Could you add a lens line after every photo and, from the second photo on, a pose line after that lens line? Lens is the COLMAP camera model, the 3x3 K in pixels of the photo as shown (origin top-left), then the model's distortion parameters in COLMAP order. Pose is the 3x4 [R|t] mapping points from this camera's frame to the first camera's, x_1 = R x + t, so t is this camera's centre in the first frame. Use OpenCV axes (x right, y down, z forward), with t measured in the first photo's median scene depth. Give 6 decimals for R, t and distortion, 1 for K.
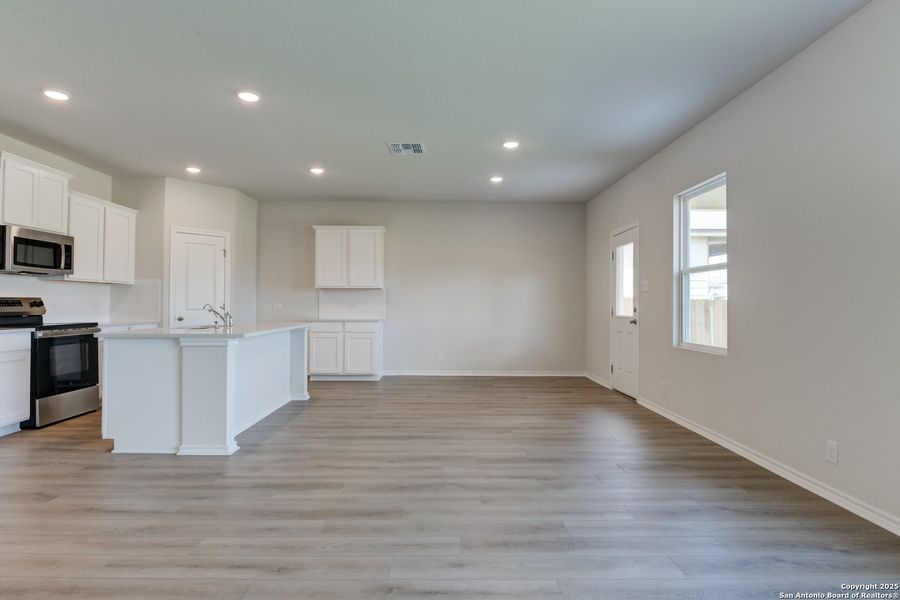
lens RADIAL K [[496.7, 0, 448.1], [0, 496.7, 300.3], [0, 0, 1]] dist [-0.003113, -0.002070]
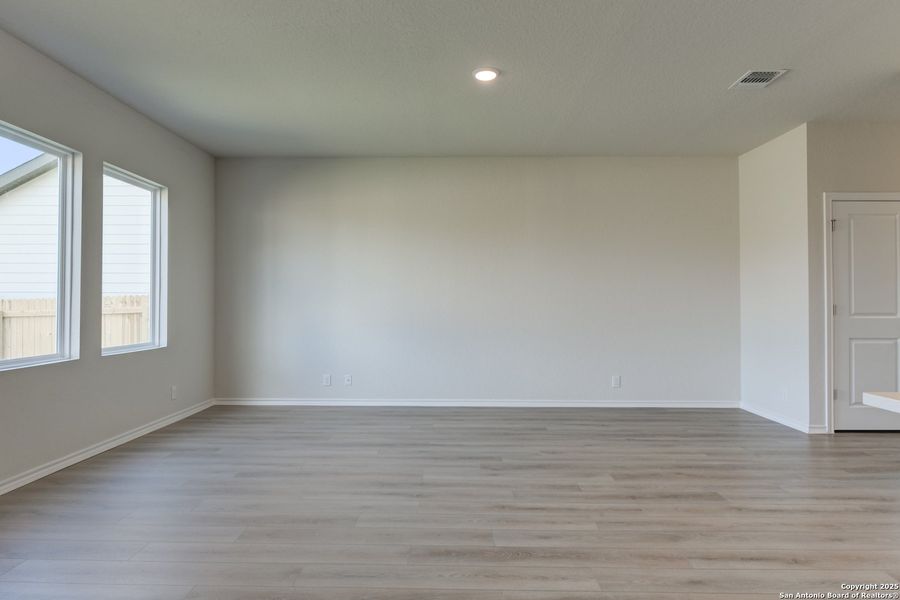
lens RADIAL K [[496.7, 0, 442.1], [0, 496.7, 298.0], [0, 0, 1]] dist [-0.003113, -0.002070]
pose [[-0.999409, -0.009260, 0.033094, -0.108414], [-0.009802, 0.999820, -0.016260, 0.007457], [-0.032937, -0.016575, -0.999320, 1.167158]]
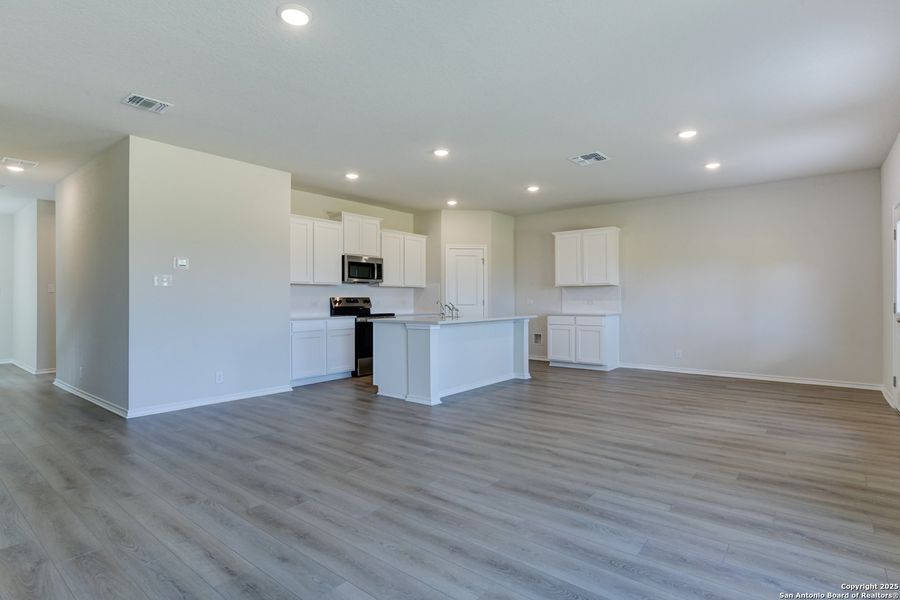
lens RADIAL K [[474.5, 0, 441.2], [0, 474.5, 300.6], [0, 0, 1]] dist [0.000171, -0.000831]
pose [[0.757871, -0.006942, -0.652368, 0.409104], [0.011696, 0.999927, 0.002947, 0.003550], [0.652300, -0.009864, 0.757897, -0.018397]]
